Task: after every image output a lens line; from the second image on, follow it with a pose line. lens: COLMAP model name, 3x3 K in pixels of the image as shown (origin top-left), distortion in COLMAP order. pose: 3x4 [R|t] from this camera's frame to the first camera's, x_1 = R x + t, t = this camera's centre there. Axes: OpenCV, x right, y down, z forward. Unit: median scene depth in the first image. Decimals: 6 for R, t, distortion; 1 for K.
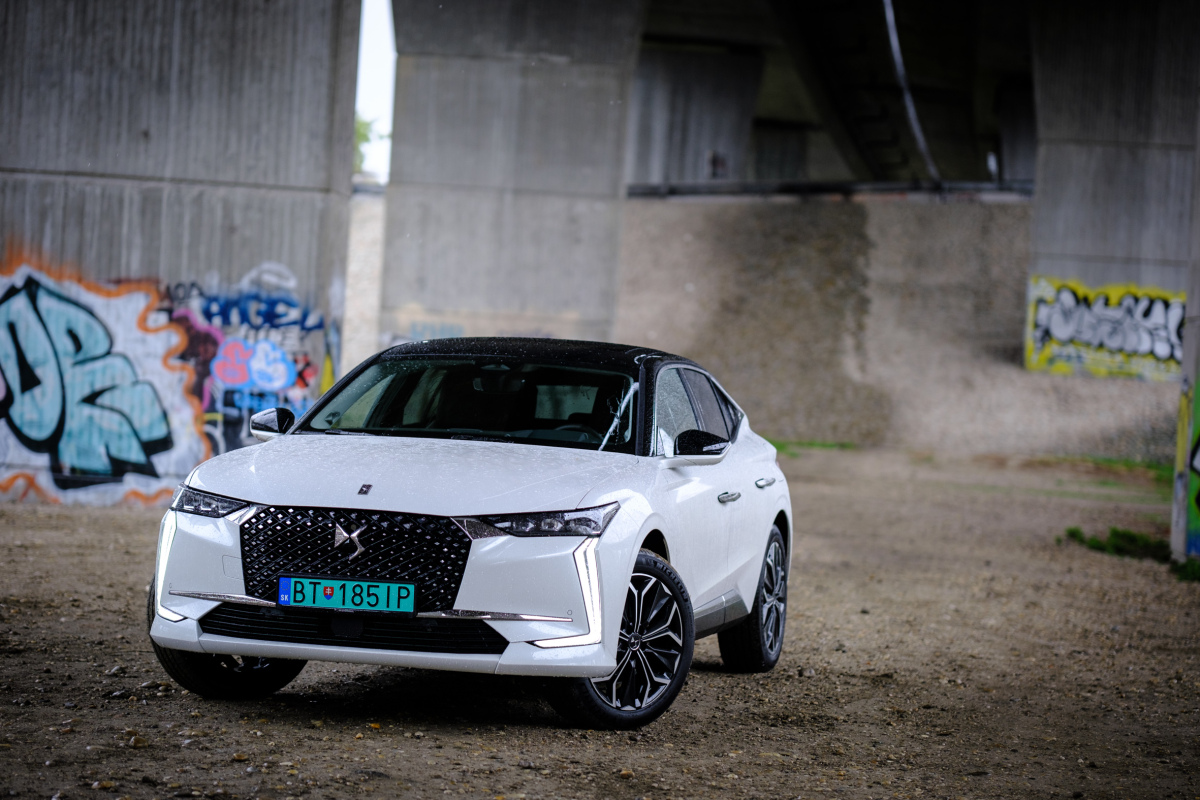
lens RADIAL K [[2852.4, 0, 545.8], [0, 2852.4, 432.6], [0, 0, 1]] dist [0.069643, 0.000000]
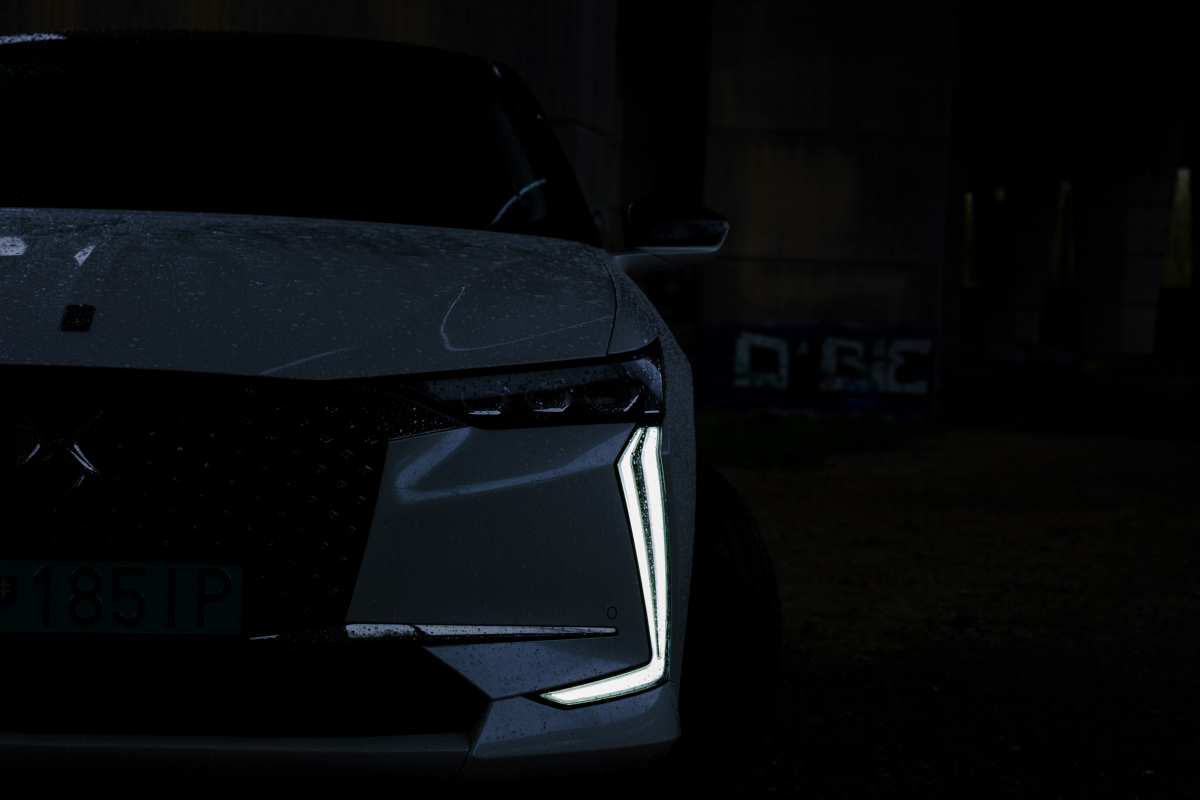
lens RADIAL K [[2852.4, 0, 608.3], [0, 2852.4, 404.2], [0, 0, 1]] dist [0.069643, 0.000000]
pose [[0.955292, -0.027962, 0.294339, -0.104308], [0.018005, 0.999172, 0.036484, 0.017744], [-0.295116, -0.029553, 0.955004, 0.581516]]
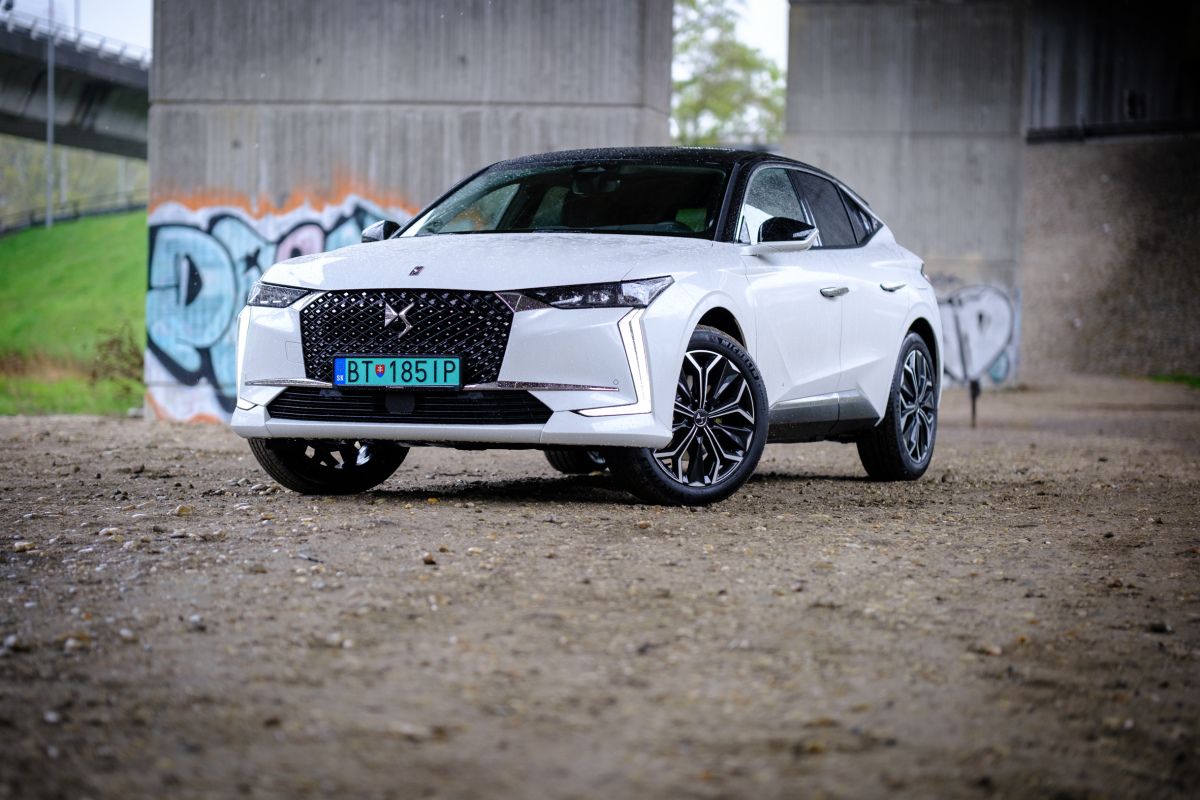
lens RADIAL K [[2852.4, 0, 573.7], [0, 2852.4, 398.8], [0, 0, 1]] dist [0.069643, 0.000000]
pose [[0.987828, -0.036507, -0.151204, 0.138694], [0.035831, 0.999332, -0.007190, 0.071734], [0.151366, 0.001684, 0.988476, -0.002148]]
